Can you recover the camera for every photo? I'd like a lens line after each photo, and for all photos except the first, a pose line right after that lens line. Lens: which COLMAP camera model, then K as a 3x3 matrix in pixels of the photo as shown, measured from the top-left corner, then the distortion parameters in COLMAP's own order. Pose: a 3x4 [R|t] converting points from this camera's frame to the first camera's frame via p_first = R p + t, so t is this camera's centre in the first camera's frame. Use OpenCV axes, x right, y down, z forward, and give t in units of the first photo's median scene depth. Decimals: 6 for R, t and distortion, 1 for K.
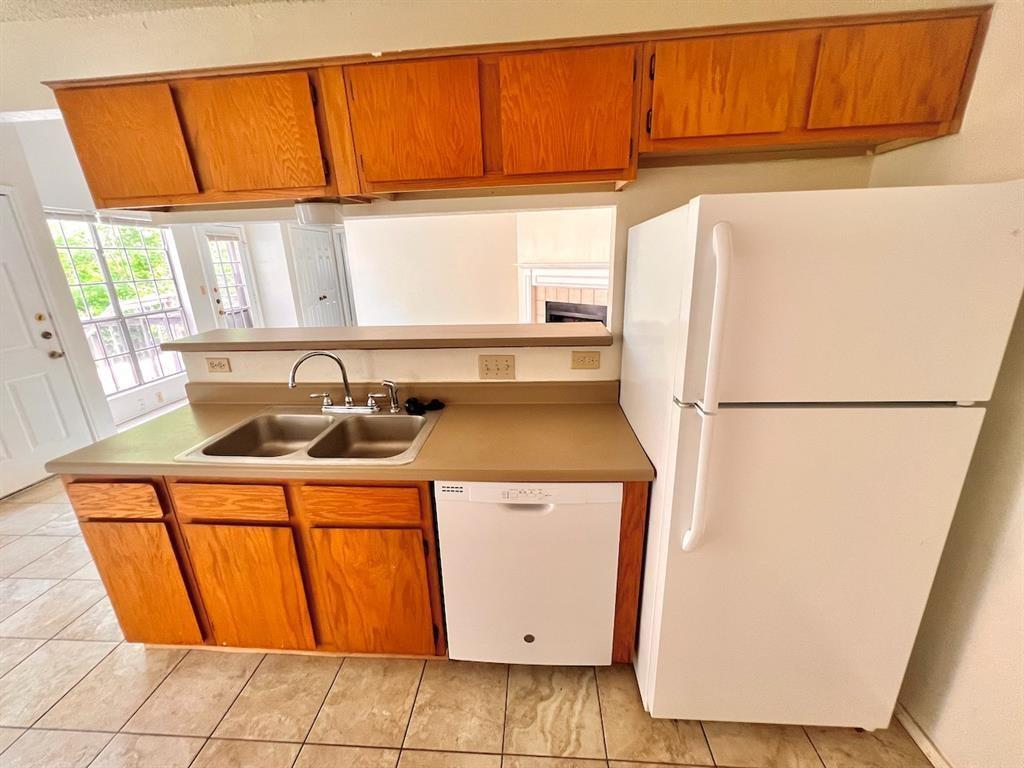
lens RADIAL K [[411.0, 0, 512.0], [0, 411.0, 384.0], [0, 0, 1]] dist [0.001060, 0.000207]
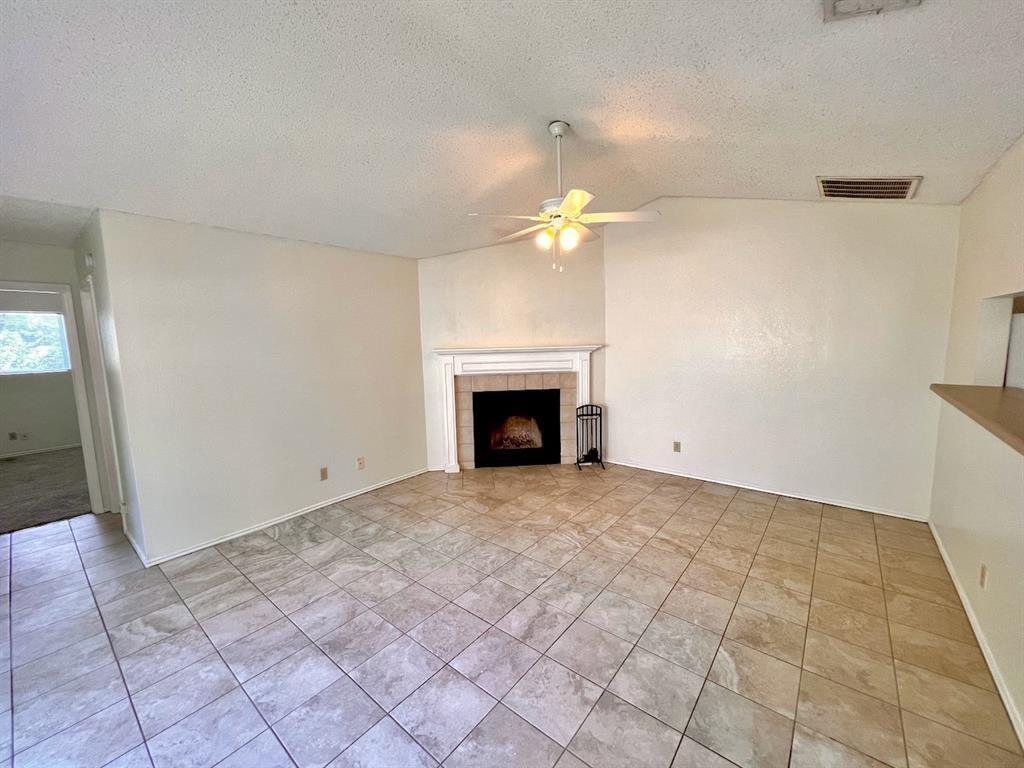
lens RADIAL K [[411.0, 0, 512.0], [0, 411.0, 384.0], [0, 0, 1]] dist [0.001060, 0.000207]
pose [[0.575347, -0.080908, 0.813898, -2.118603], [0.248906, 0.965218, -0.080002, -0.506164], [-0.779116, 0.248613, 0.575474, 1.749771]]
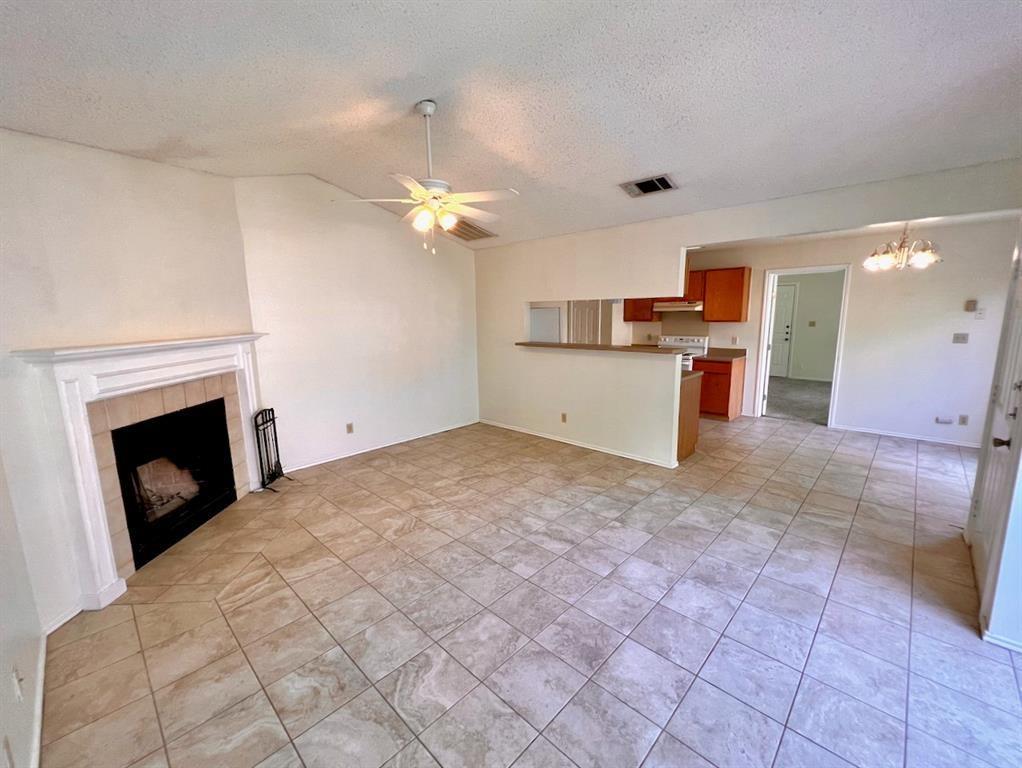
lens RADIAL K [[423.5, 0, 507.6], [0, 423.5, 385.0], [0, 0, 1]] dist [0.001379, -0.000004]
pose [[-0.764931, -0.066993, 0.640619, -1.973214], [0.227105, 0.902652, 0.365571, -1.205600], [-0.602747, 0.425124, -0.675252, 3.965051]]
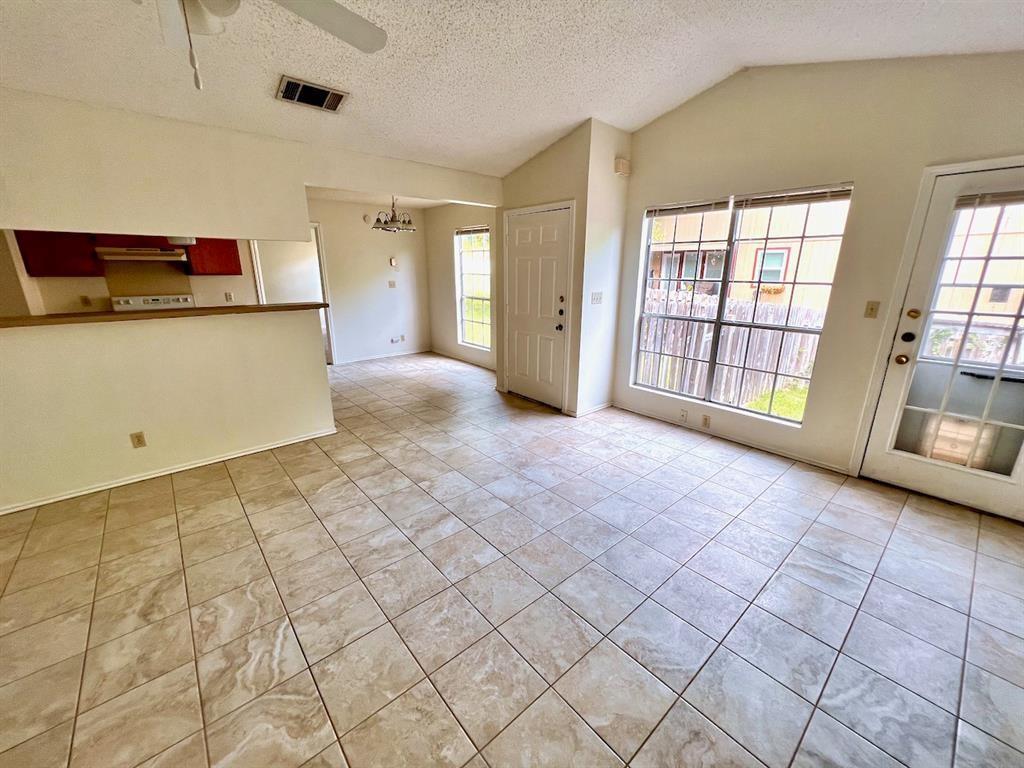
lens RADIAL K [[411.0, 0, 512.0], [0, 411.0, 384.0], [0, 0, 1]] dist [0.001060, 0.000207]
pose [[-0.710392, 0.220203, -0.668472, -0.146073], [-0.190889, 0.853910, 0.484148, -1.120859], [0.677426, 0.471538, -0.564576, 3.669801]]
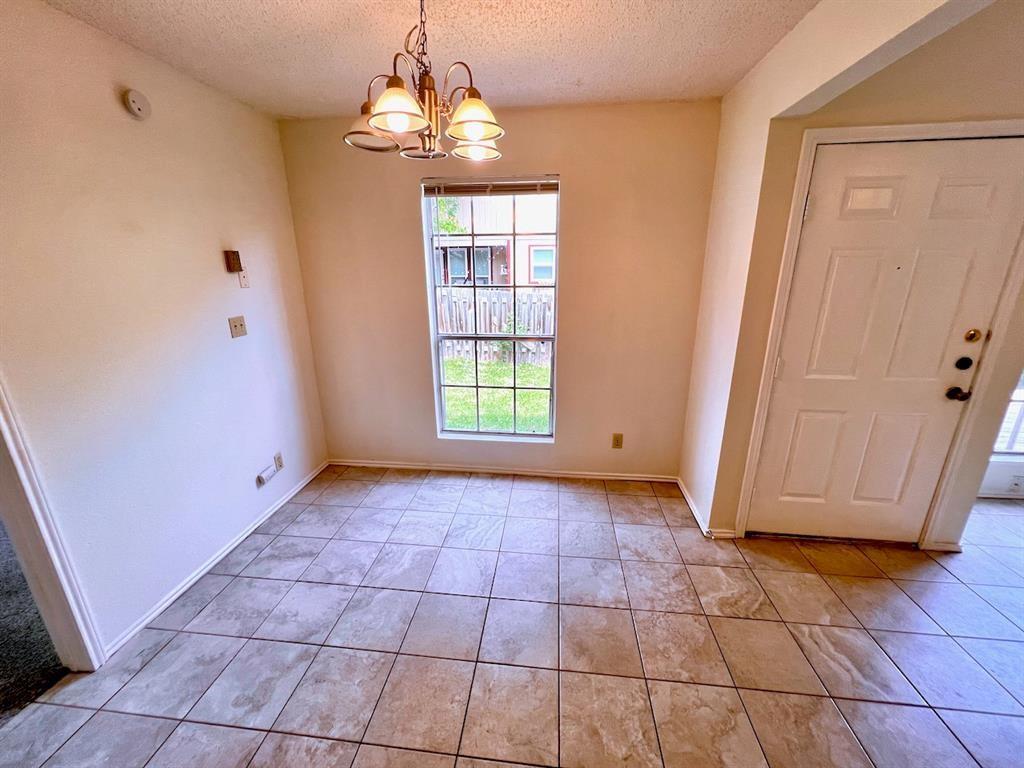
lens RADIAL K [[411.0, 0, 512.0], [0, 411.0, 384.0], [0, 0, 1]] dist [0.001060, 0.000207]
pose [[-0.042280, 0.314523, -0.948308, -1.001611], [-0.286234, 0.905558, 0.313106, -0.185370], [0.957226, 0.284676, 0.051740, 0.624036]]
